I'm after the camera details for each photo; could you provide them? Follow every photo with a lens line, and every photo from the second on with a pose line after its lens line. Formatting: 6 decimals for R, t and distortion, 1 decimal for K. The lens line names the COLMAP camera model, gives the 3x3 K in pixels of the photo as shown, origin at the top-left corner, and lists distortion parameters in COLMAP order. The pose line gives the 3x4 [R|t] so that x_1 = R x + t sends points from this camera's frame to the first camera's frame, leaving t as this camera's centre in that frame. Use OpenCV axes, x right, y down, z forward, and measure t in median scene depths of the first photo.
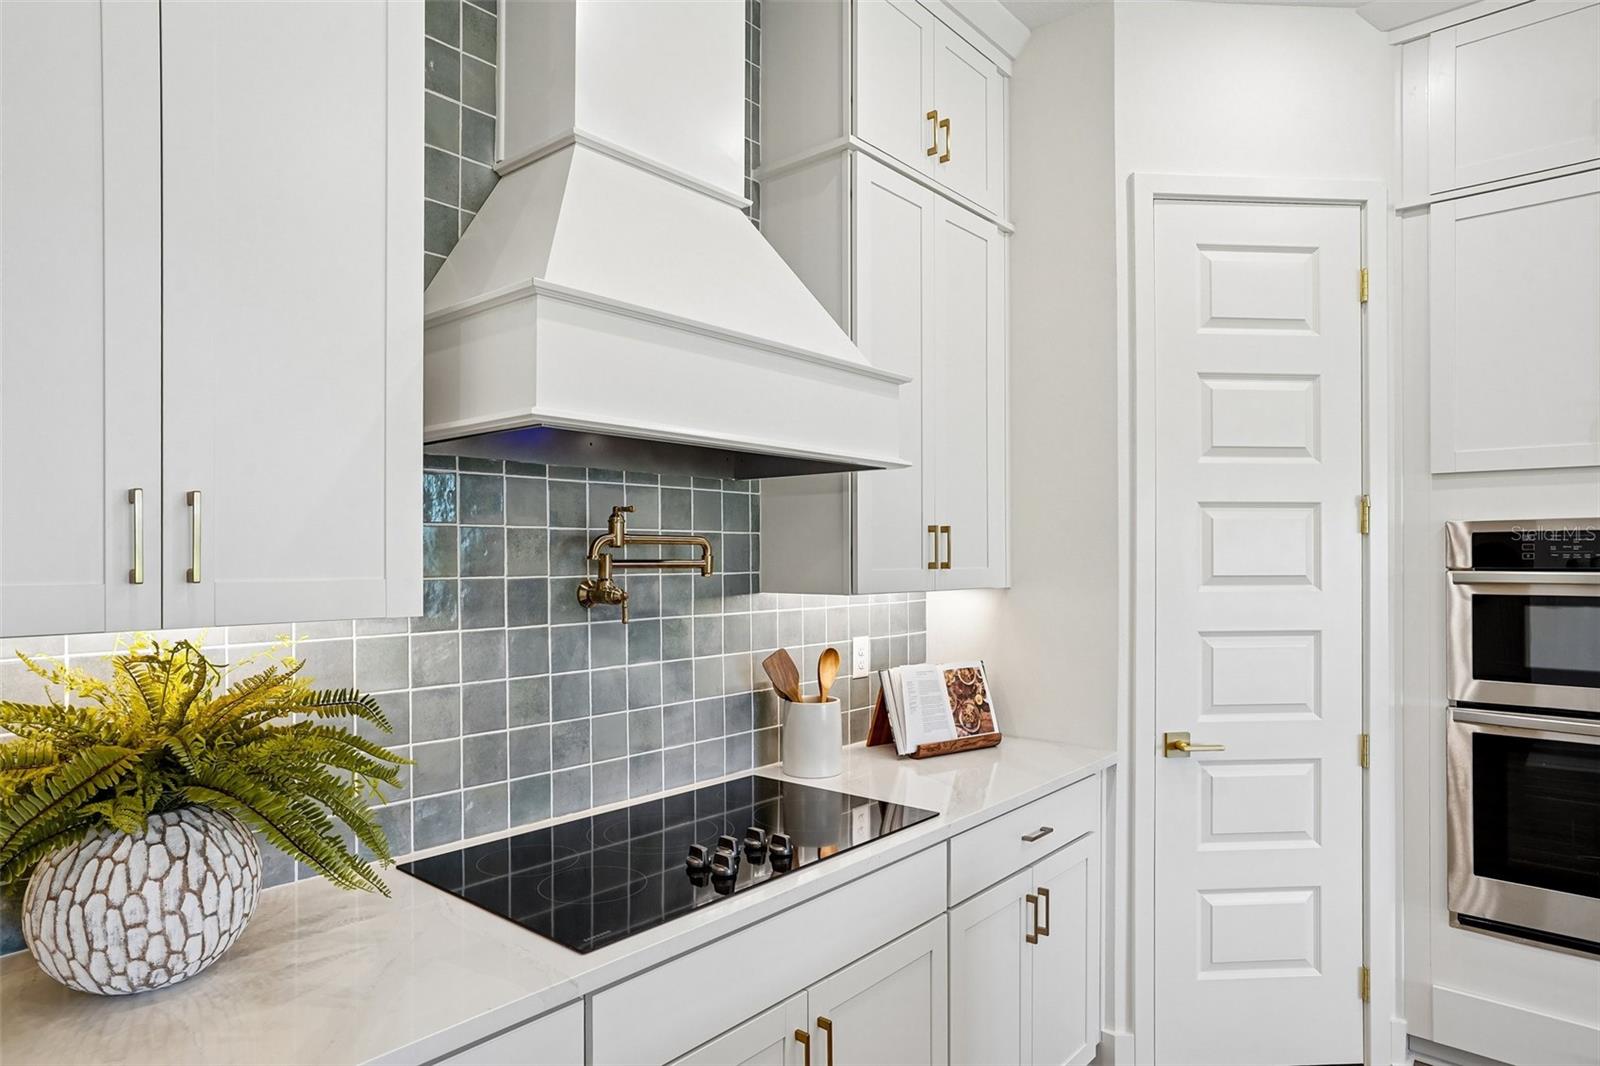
lens RADIAL K [[941.6, 0, 838.8], [0, 941.6, 559.1], [0, 0, 1]] dist [-0.024219, 0.002159]
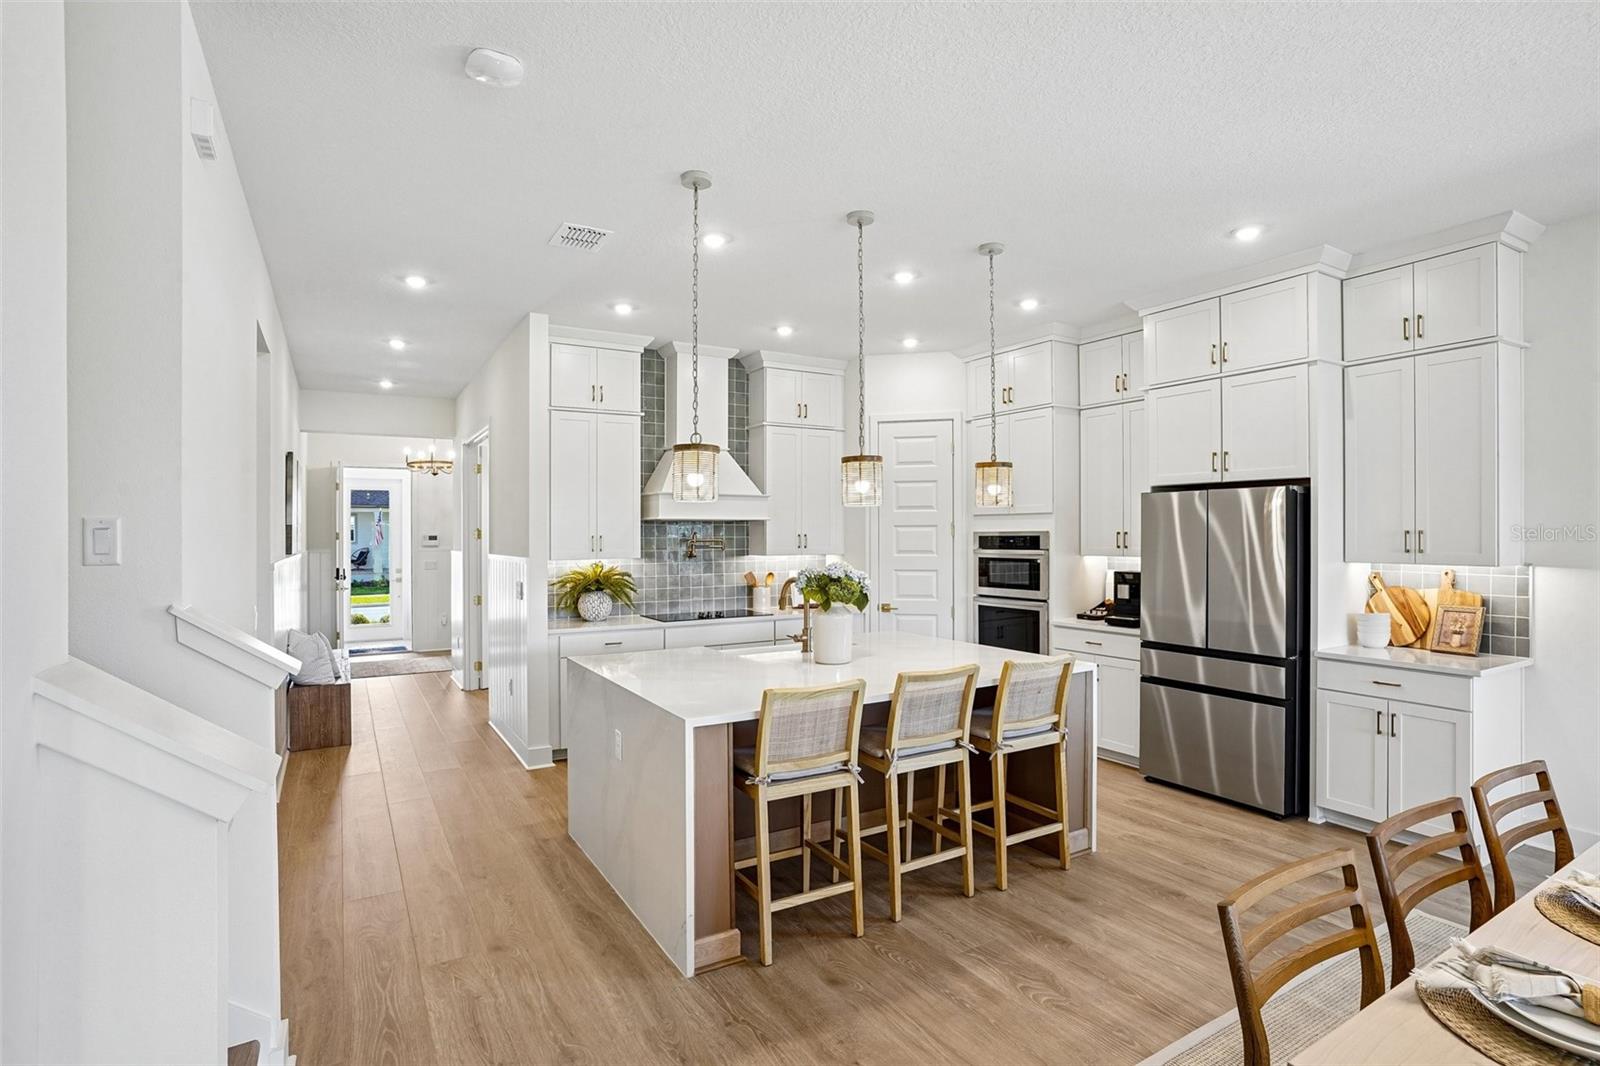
lens RADIAL K [[801.8, 0, 814.1], [0, 801.8, 544.6], [0, 0, 1]] dist [-0.040380, 0.000787]
pose [[0.943178, 0.000678, -0.332287, 1.313214], [0.003881, 0.999907, 0.013056, -0.045718], [0.332265, -0.013604, 0.943088, -1.933720]]
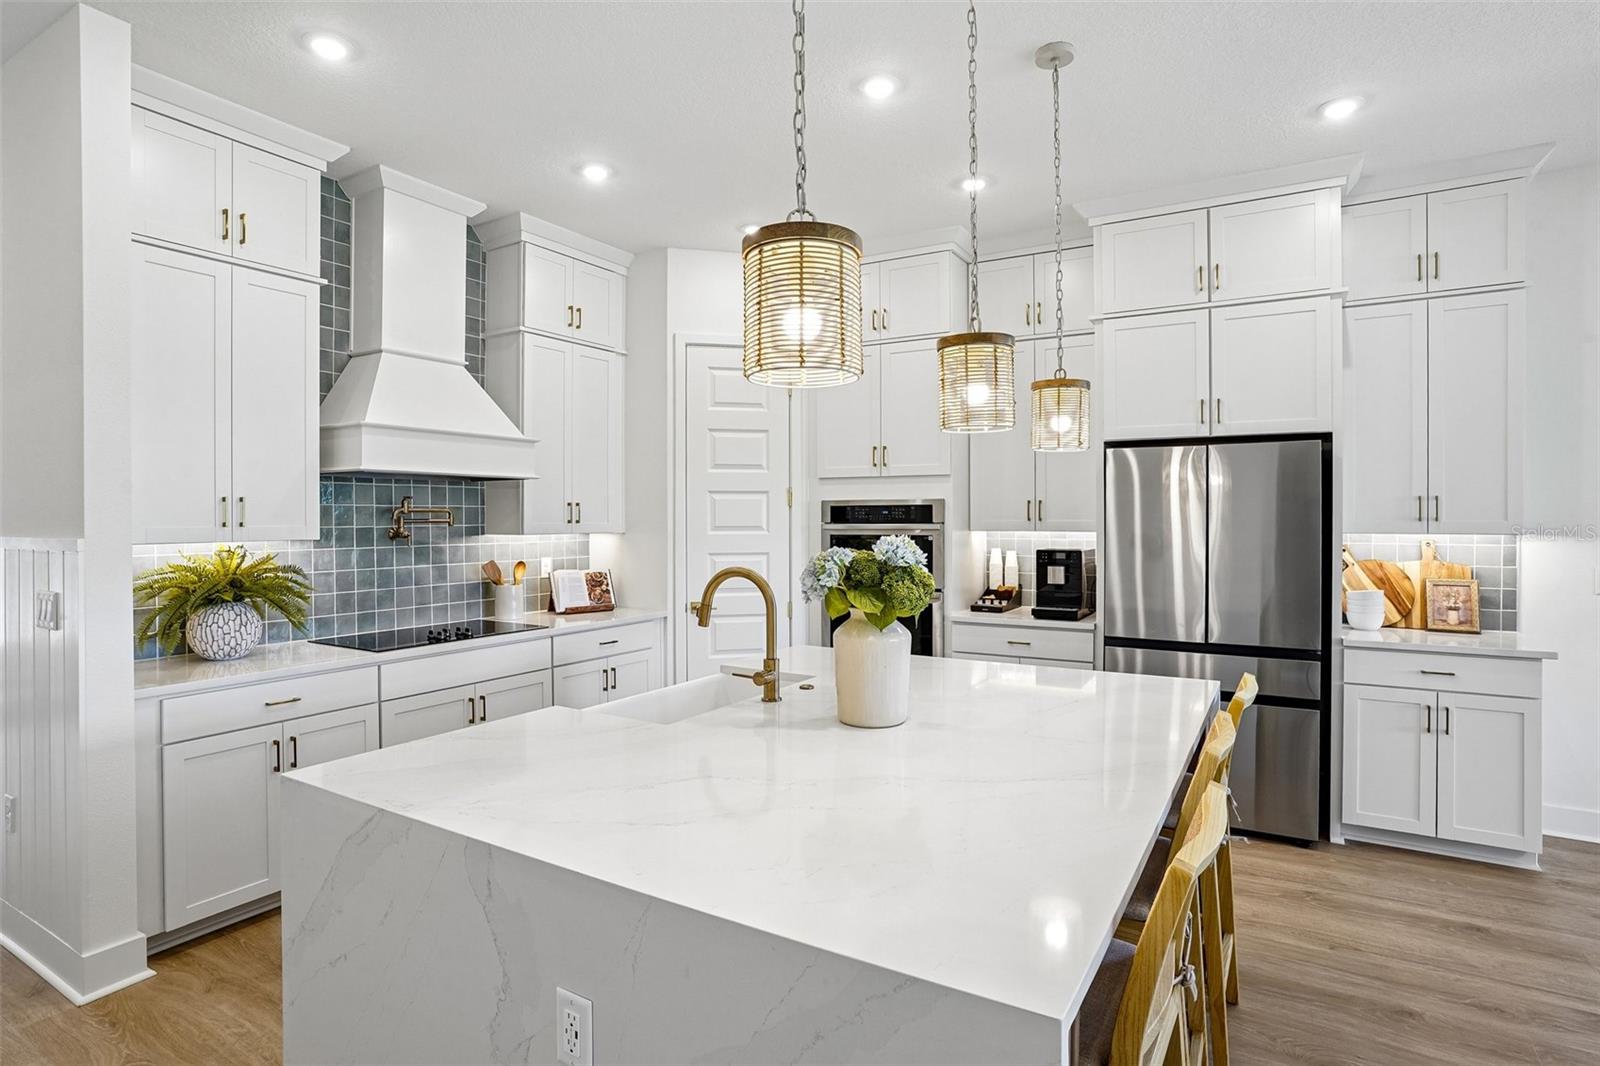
lens RADIAL K [[814.6, 0, 809.7], [0, 814.6, 523.1], [0, 0, 1]] dist [-0.059791, 0.022210]
pose [[0.988721, -0.002113, 0.149754, 0.449333], [0.001279, 0.999983, 0.005665, 0.000713], [-0.149764, -0.005410, 0.988707, -1.098749]]
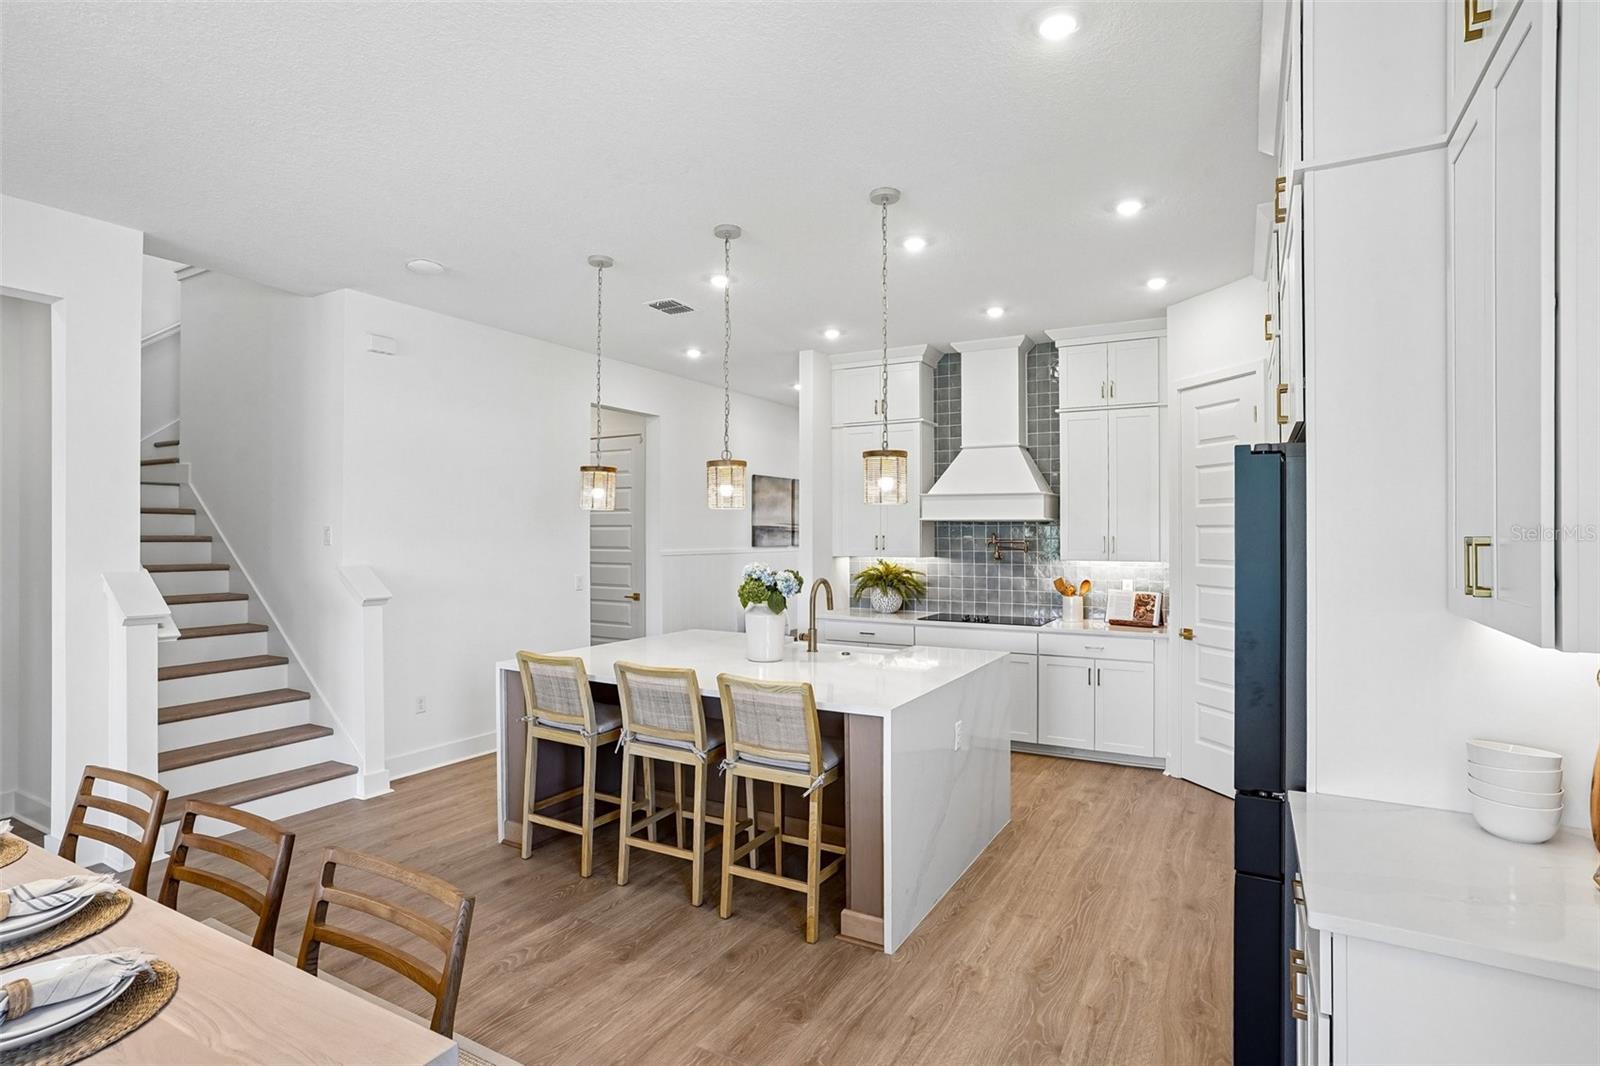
lens RADIAL K [[799.2, 0, 800.0], [0, 799.2, 533.0], [0, 0, 1]] dist [-0.075167, 0.026323]
pose [[0.176505, 0.000048, -0.984300, 2.713696], [-0.004114, 0.999991, -0.000689, -0.049982], [0.984291, 0.004171, 0.176503, -0.318285]]
